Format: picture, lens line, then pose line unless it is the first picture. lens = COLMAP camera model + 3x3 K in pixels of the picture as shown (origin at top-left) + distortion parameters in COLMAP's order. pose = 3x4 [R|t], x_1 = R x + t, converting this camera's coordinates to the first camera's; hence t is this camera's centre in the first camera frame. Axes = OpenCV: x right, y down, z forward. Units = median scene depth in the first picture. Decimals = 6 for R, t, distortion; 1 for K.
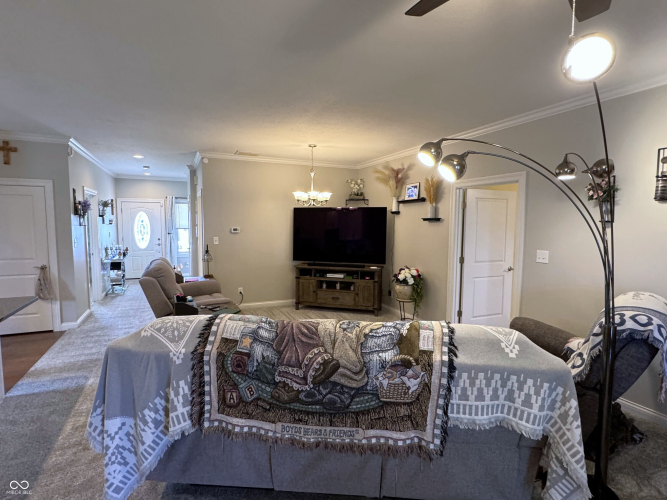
lens RADIAL K [[347.5, 0, 330.9], [0, 347.5, 249.1], [0, 0, 1]] dist [-0.002693, -0.001510]
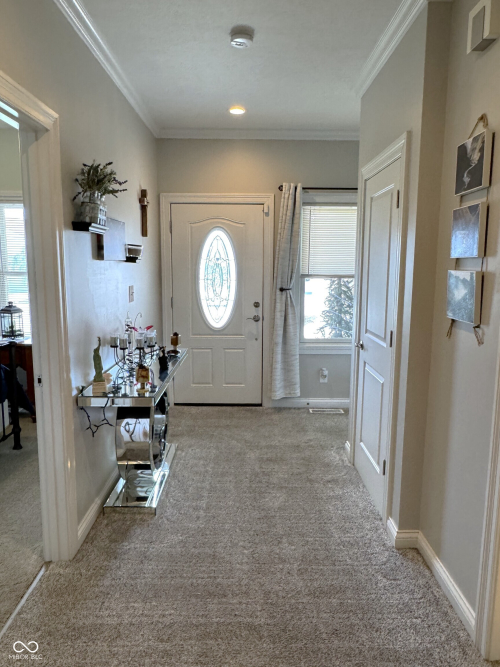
lens RADIAL K [[484.0, 0, 249.8], [0, 484.0, 334.1], [0, 0, 1]] dist [0.055444, -0.084485]
pose [[0.912010, 0.056404, -0.406271, -0.291571], [-0.030927, 0.997136, 0.069010, -0.032819], [0.409000, -0.050373, 0.911143, 0.526544]]
